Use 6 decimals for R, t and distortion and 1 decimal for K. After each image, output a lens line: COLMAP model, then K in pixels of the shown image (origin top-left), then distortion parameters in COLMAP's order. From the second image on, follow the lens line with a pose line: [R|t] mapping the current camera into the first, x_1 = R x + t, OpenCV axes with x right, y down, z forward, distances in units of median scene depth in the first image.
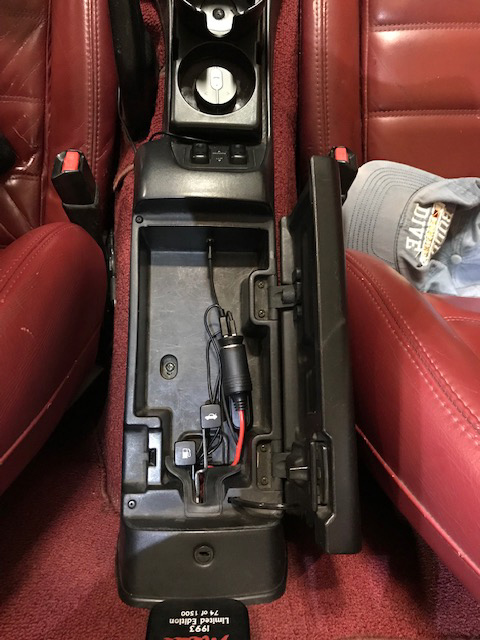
lens RADIAL K [[519.5, 0, 240.0], [0, 519.5, 320.0], [0, 0, 1]] dist [-0.002099, -0.001953]
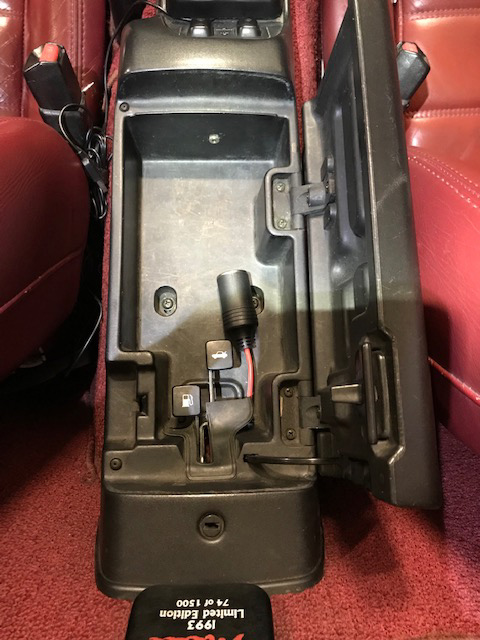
lens RADIAL K [[523.9, 0, 240.0], [0, 523.9, 320.0], [0, 0, 1]] dist [-0.006463, -0.013890]
pose [[0.999340, -0.018669, -0.031169, 0.000357], [0.018288, 0.999755, -0.012473, 0.151984], [0.031394, 0.011895, 0.999436, 0.231847]]
